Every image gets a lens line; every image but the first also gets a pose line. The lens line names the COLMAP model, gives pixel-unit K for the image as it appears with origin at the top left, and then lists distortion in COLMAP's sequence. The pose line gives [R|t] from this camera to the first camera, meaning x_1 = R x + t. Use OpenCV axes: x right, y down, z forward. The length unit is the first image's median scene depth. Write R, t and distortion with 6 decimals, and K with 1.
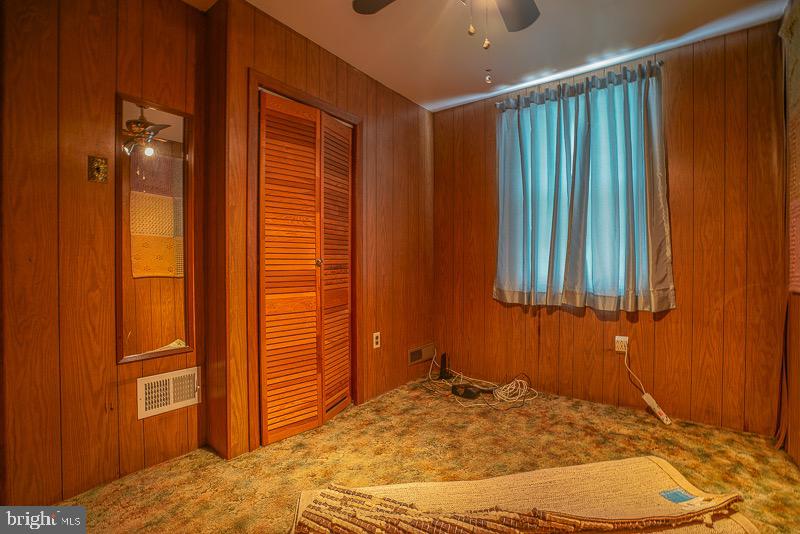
lens RADIAL K [[363.9, 0, 400.0], [0, 363.9, 267.0], [0, 0, 1]] dist [-0.060886, 0.020644]
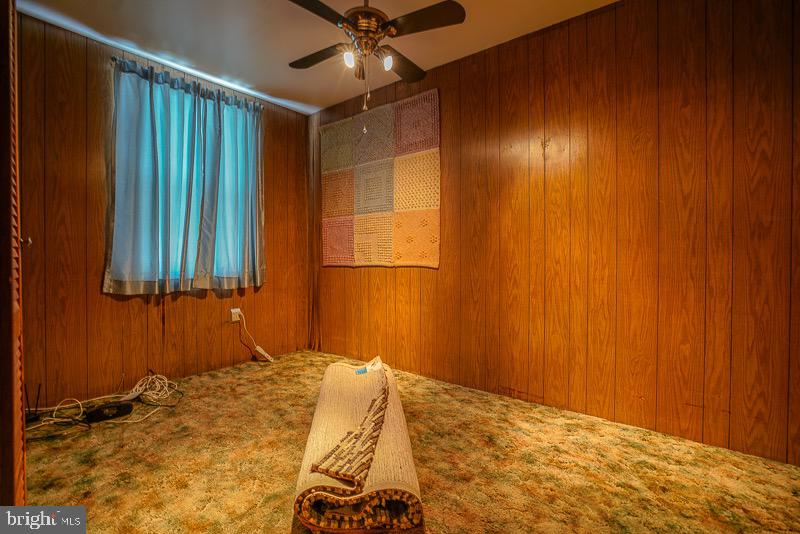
lens RADIAL K [[367.0, 0, 399.8], [0, 367.0, 259.1], [0, 0, 1]] dist [-0.062428, 0.021770]
pose [[0.029386, -0.013808, 0.999473, -0.597907], [0.008011, 0.999876, 0.013578, 0.006888], [-0.999536, 0.007607, 0.029493, 0.359693]]
